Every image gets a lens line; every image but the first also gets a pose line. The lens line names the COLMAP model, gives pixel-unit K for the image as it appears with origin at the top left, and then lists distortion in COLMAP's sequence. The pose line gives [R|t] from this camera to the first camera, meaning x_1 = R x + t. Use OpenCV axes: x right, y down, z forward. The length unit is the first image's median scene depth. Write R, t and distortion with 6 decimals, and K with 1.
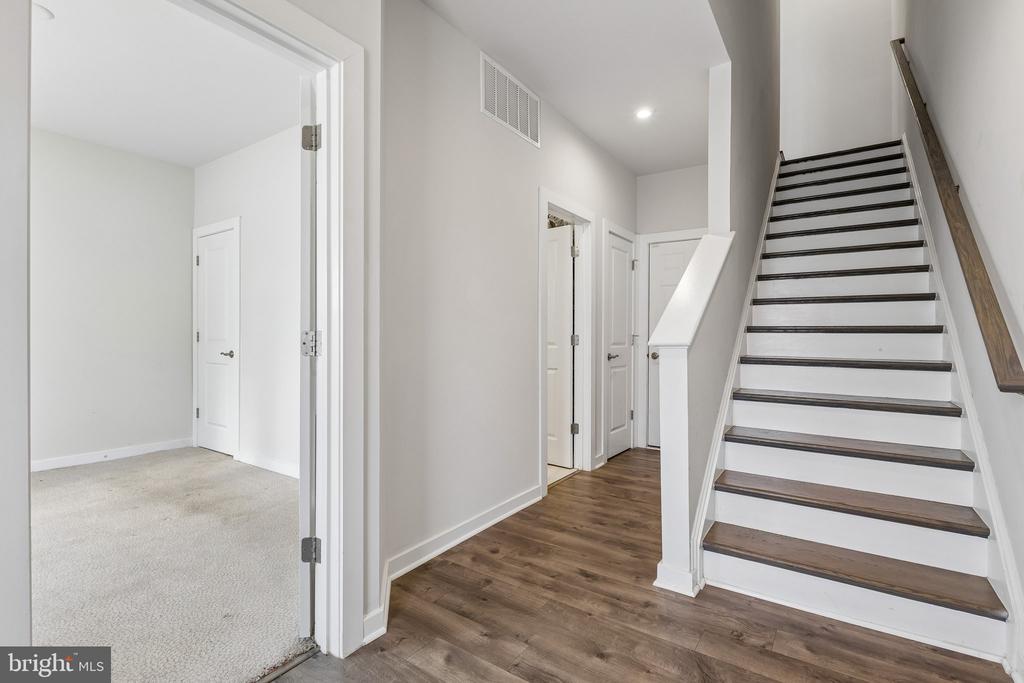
lens RADIAL K [[489.8, 0, 513.7], [0, 489.8, 338.7], [0, 0, 1]] dist [-0.001264, -0.000400]
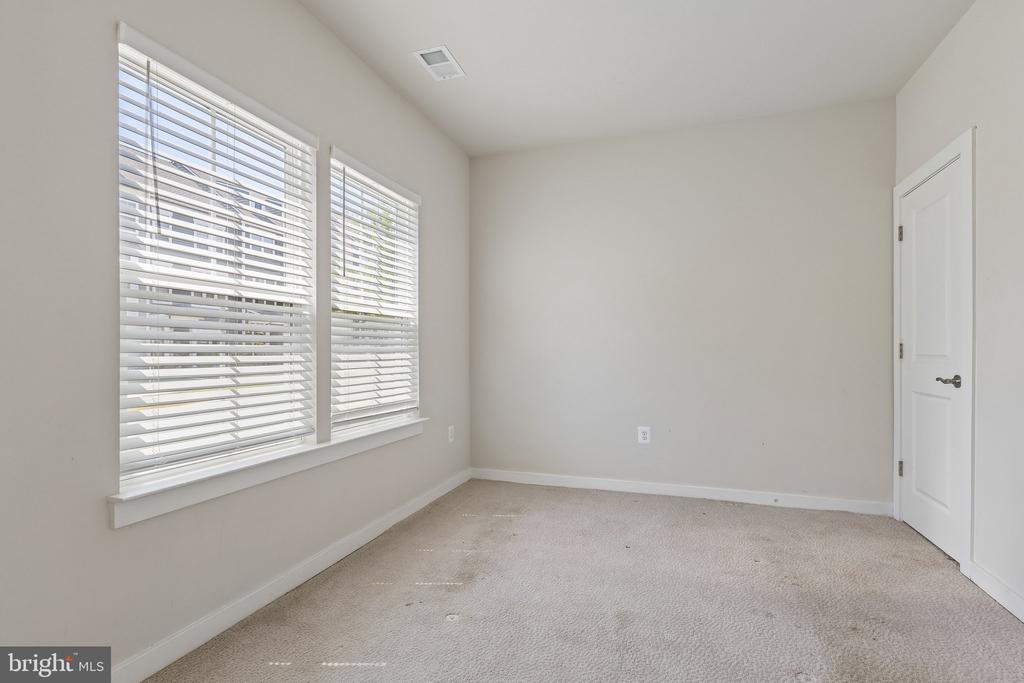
lens RADIAL K [[489.8, 0, 515.8], [0, 489.8, 346.9], [0, 0, 1]] dist [-0.001264, -0.000400]
pose [[0.272422, -0.006706, -0.962154, -0.176716], [-0.007483, 0.999931, -0.009088, 0.000959], [0.962149, 0.009676, 0.272353, 0.364644]]
